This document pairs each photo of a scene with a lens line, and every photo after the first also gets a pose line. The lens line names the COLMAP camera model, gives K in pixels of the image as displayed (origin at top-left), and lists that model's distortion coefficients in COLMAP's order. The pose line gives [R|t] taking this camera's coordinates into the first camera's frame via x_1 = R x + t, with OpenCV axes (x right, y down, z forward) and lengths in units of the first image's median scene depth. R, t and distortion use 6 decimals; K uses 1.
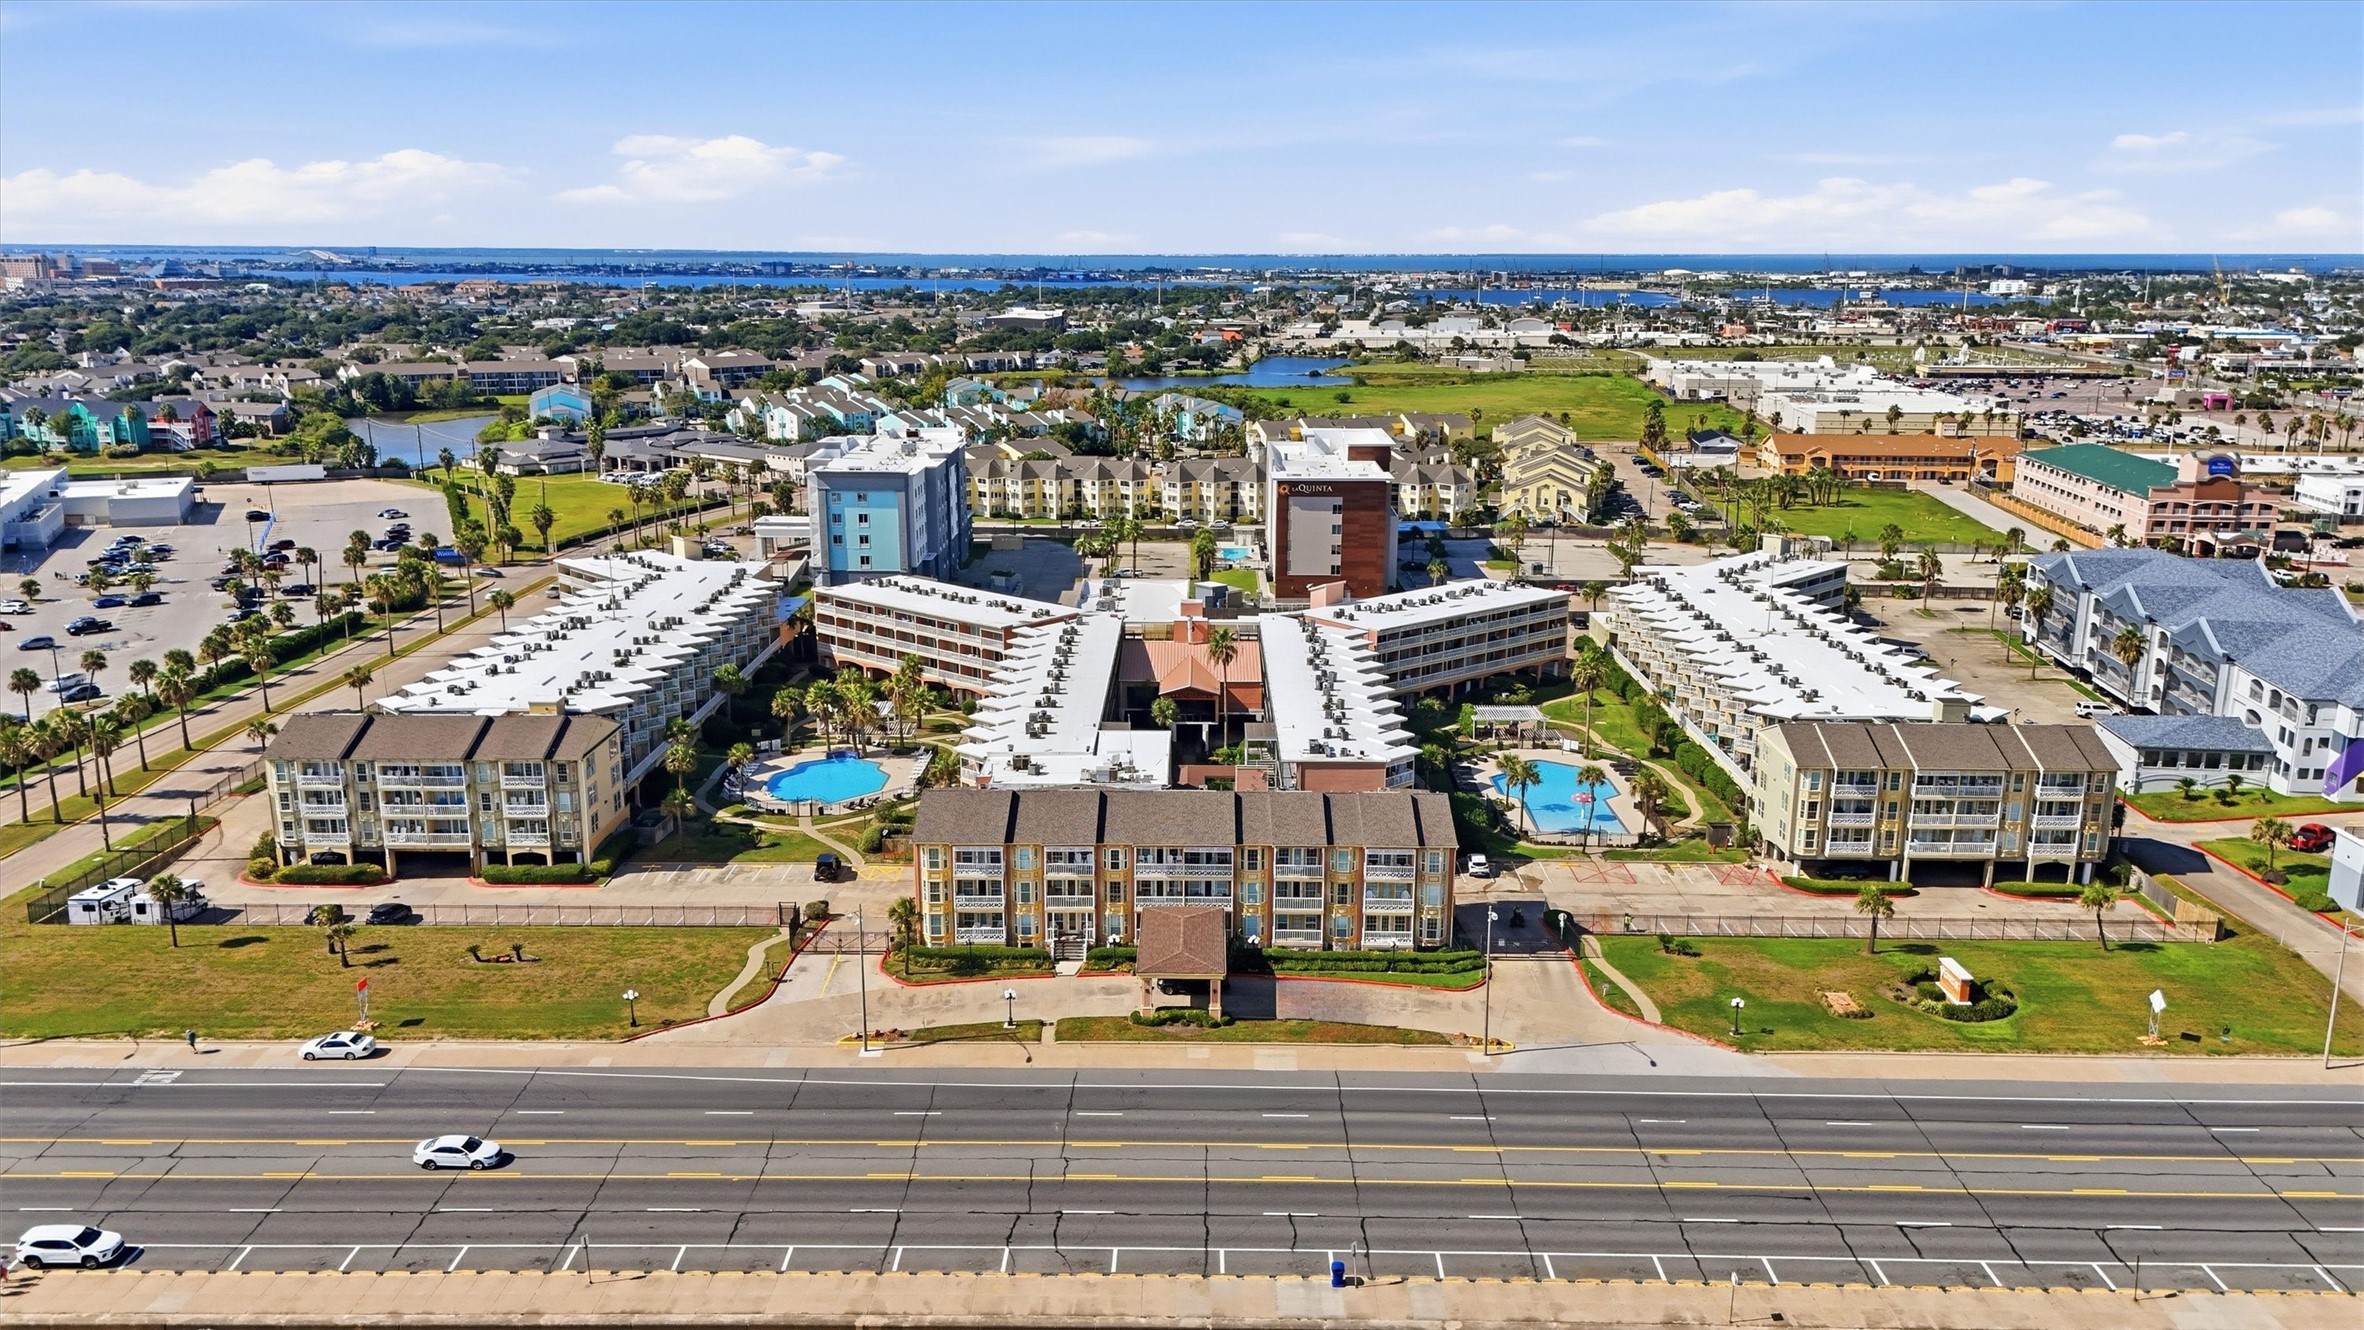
lens RADIAL K [[1794.8, 0, 1181.8], [0, 1794.8, 665.7], [0, 0, 1]] dist [0.000199, -0.000001]
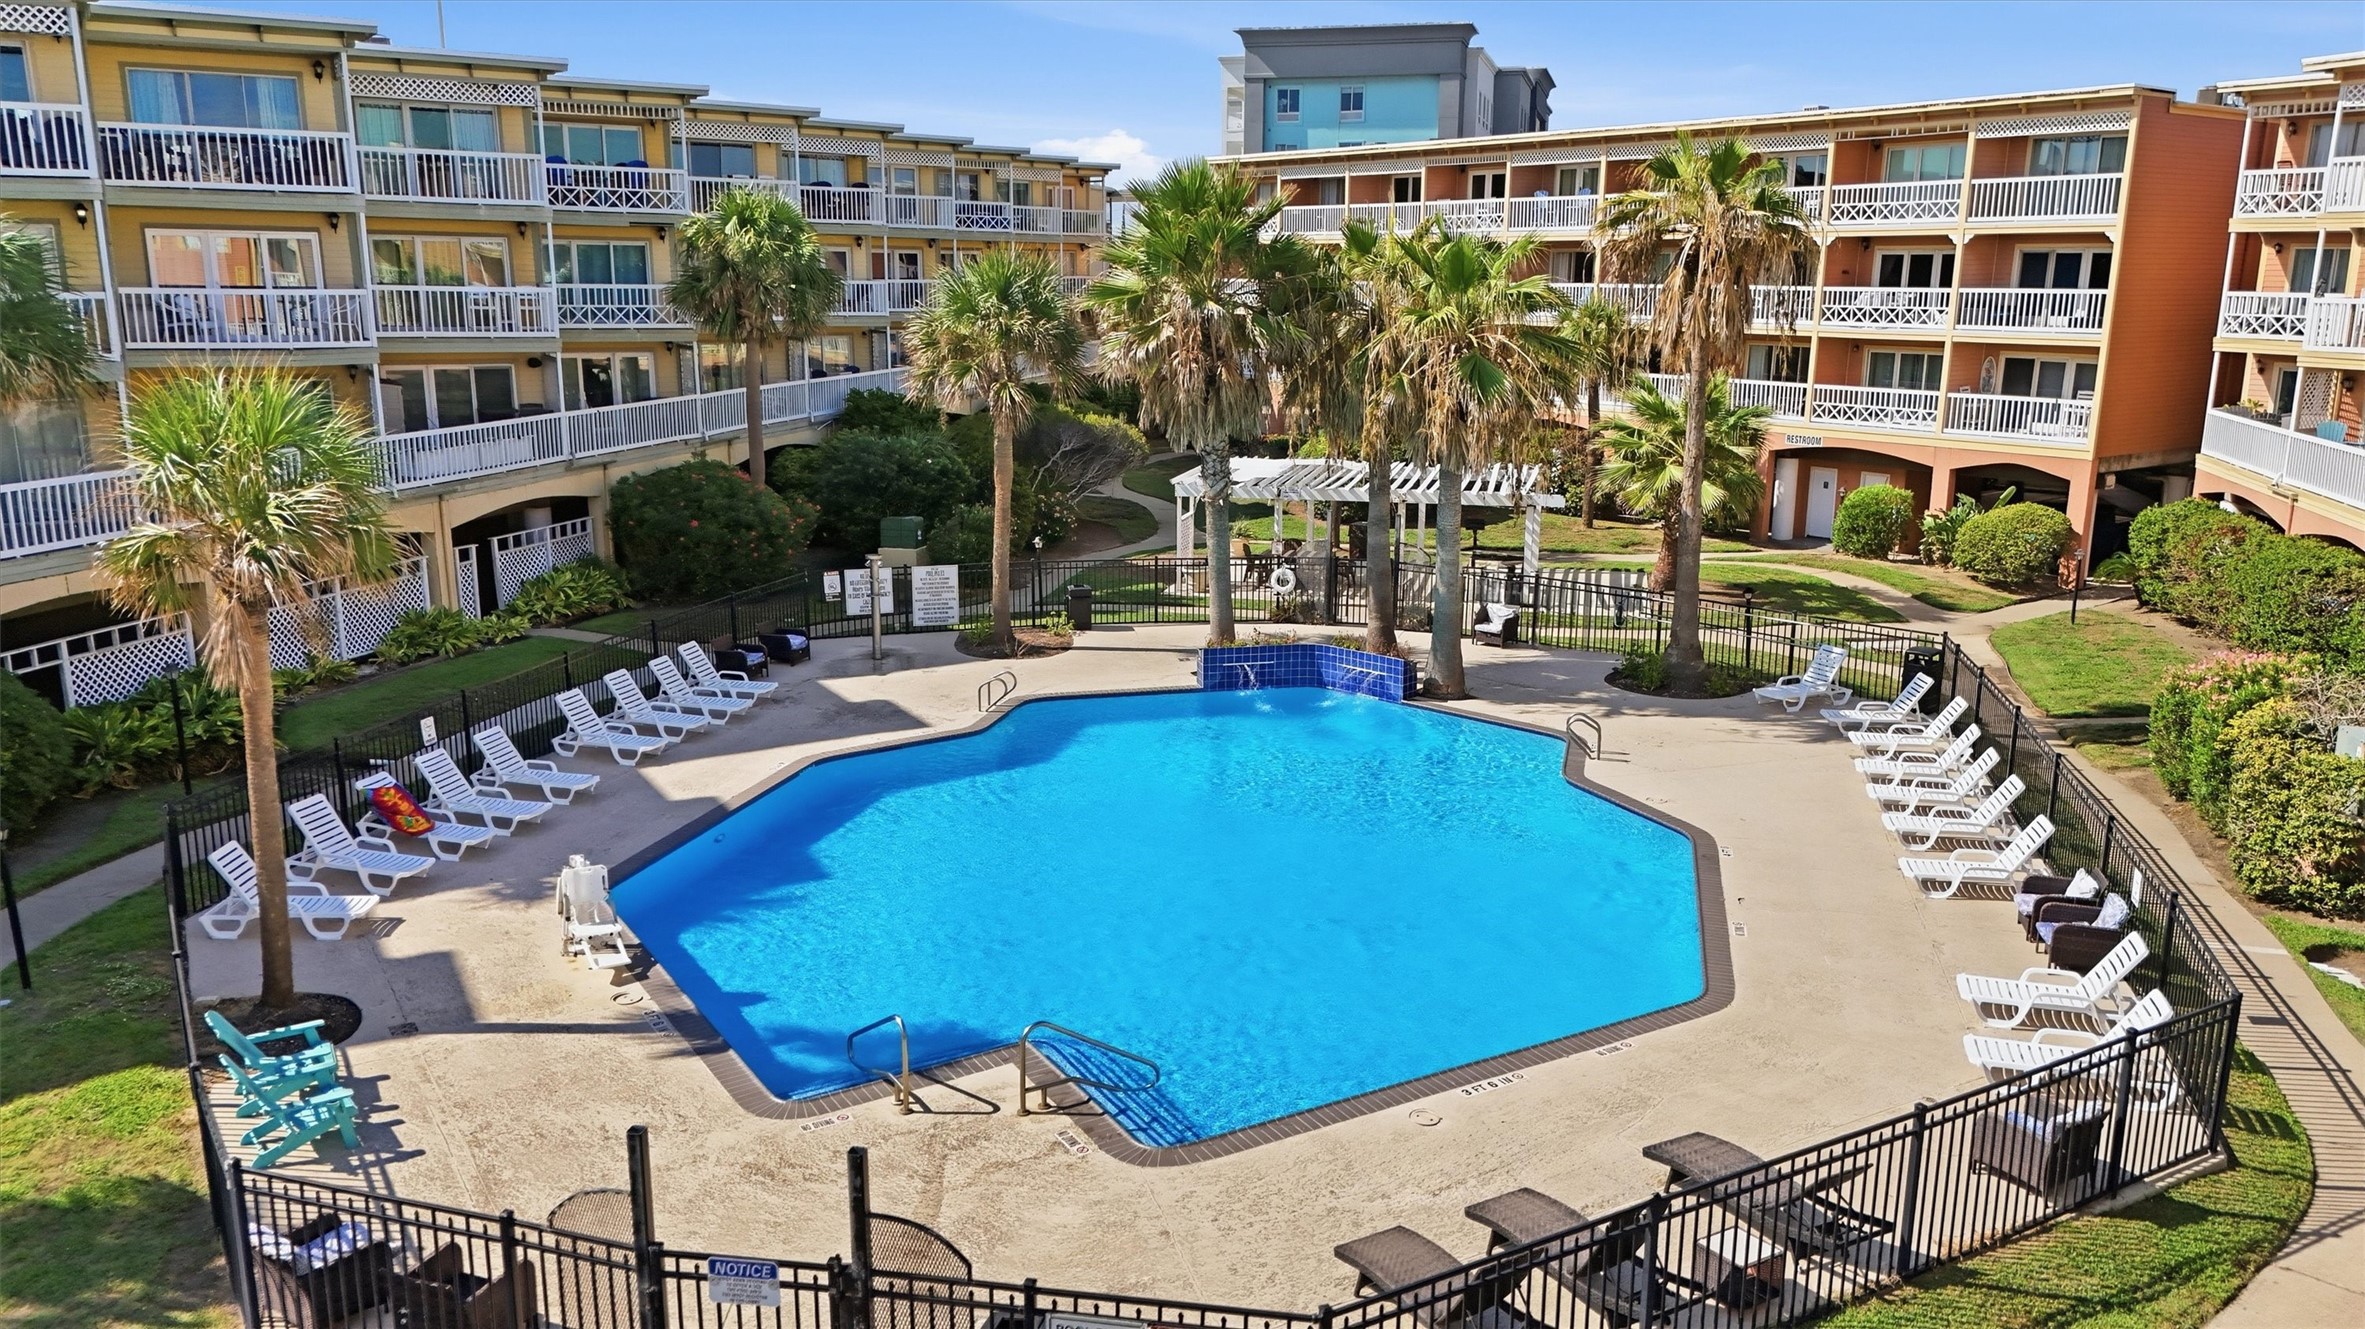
lens RADIAL K [[1795.6, 0, 1181.8], [0, 1795.6, 666.4], [0, 0, 1]] dist [0.000199, -0.000001]
pose [[0.972646, 0.059912, -0.224435, -0.165290], [-0.060707, 0.998150, 0.003361, 0.049888], [0.224221, 0.010356, 0.974483, 0.849685]]
